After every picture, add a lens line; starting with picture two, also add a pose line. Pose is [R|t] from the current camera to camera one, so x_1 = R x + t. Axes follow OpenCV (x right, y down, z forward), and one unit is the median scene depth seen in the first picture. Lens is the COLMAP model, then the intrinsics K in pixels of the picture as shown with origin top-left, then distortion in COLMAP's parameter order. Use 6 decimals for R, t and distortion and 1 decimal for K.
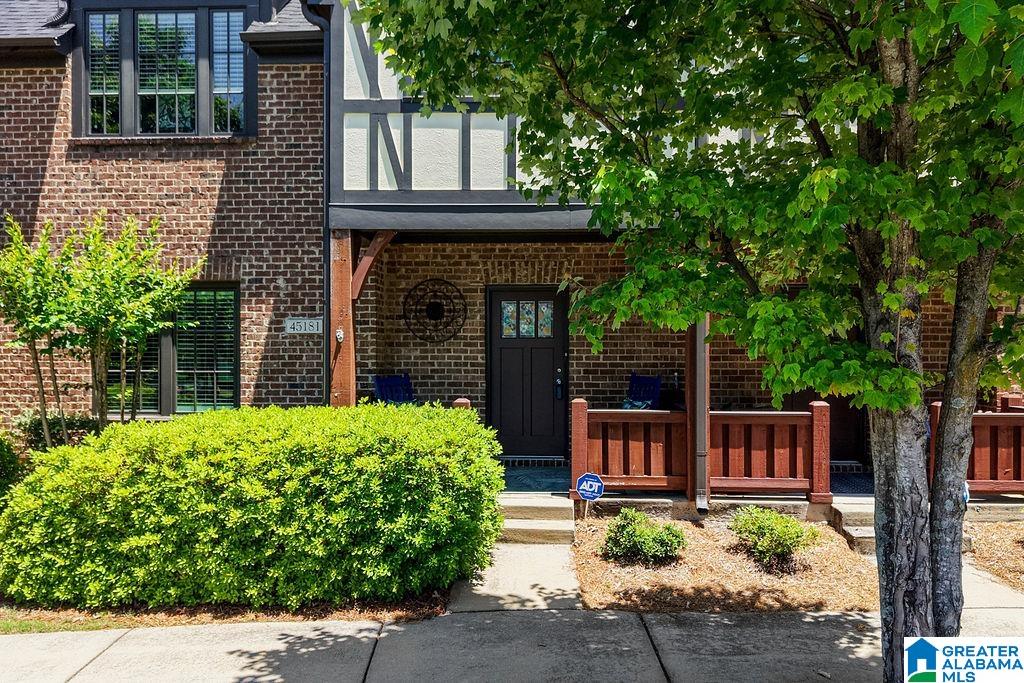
lens RADIAL K [[804.5, 0, 517.3], [0, 804.5, 330.7], [0, 0, 1]] dist [0.032361, -0.058224]
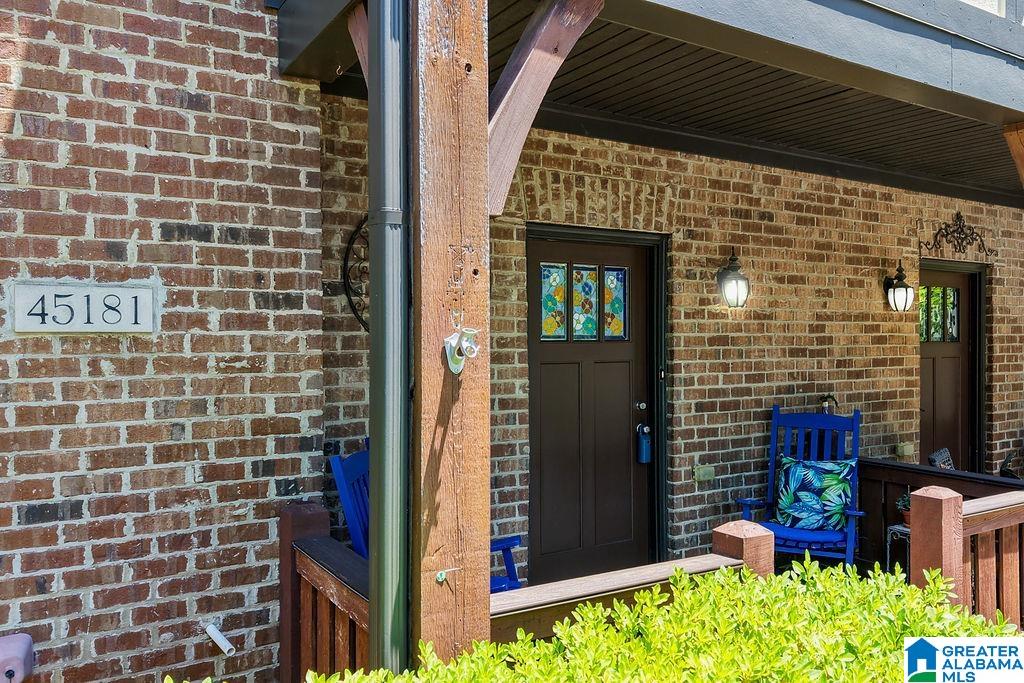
lens RADIAL K [[804.5, 0, 559.1], [0, 804.5, 329.0], [0, 0, 1]] dist [0.032361, -0.058224]
pose [[0.806740, 0.003516, 0.590896, -0.299317], [-0.012955, 0.999847, 0.011738, -0.003999], [-0.590765, -0.017124, 0.806662, 0.659848]]
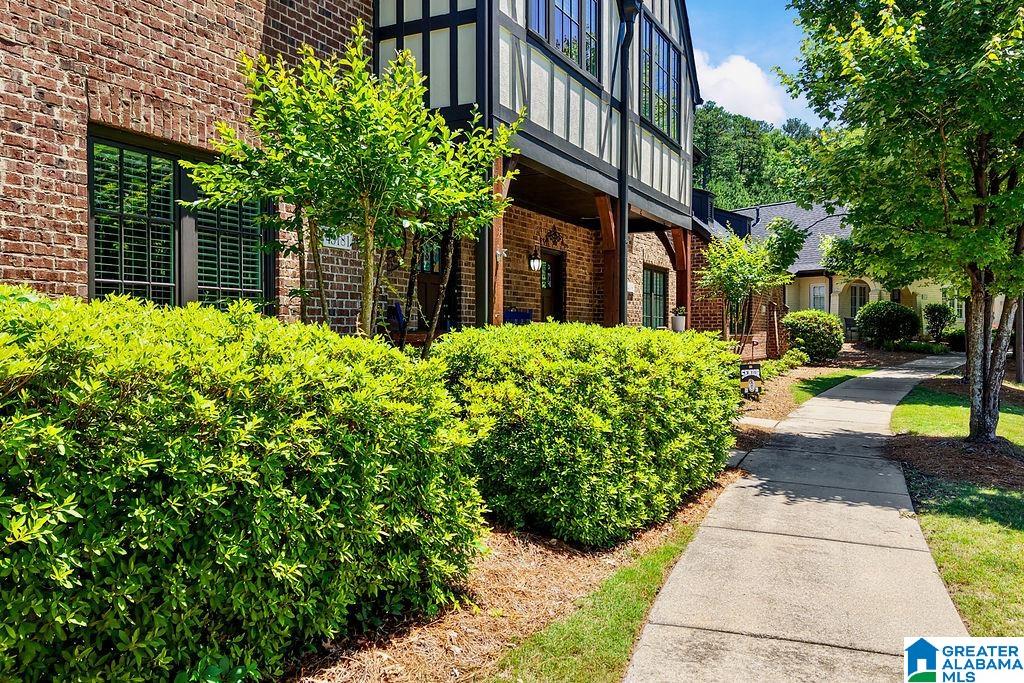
lens RADIAL K [[804.5, 0, 491.9], [0, 804.5, 326.9], [0, 0, 1]] dist [0.032361, -0.058224]
pose [[0.428827, 0.008094, 0.903350, -0.937657], [-0.018761, 0.999824, -0.000052, 0.080380], [-0.903192, -0.016925, 0.428903, 0.507407]]
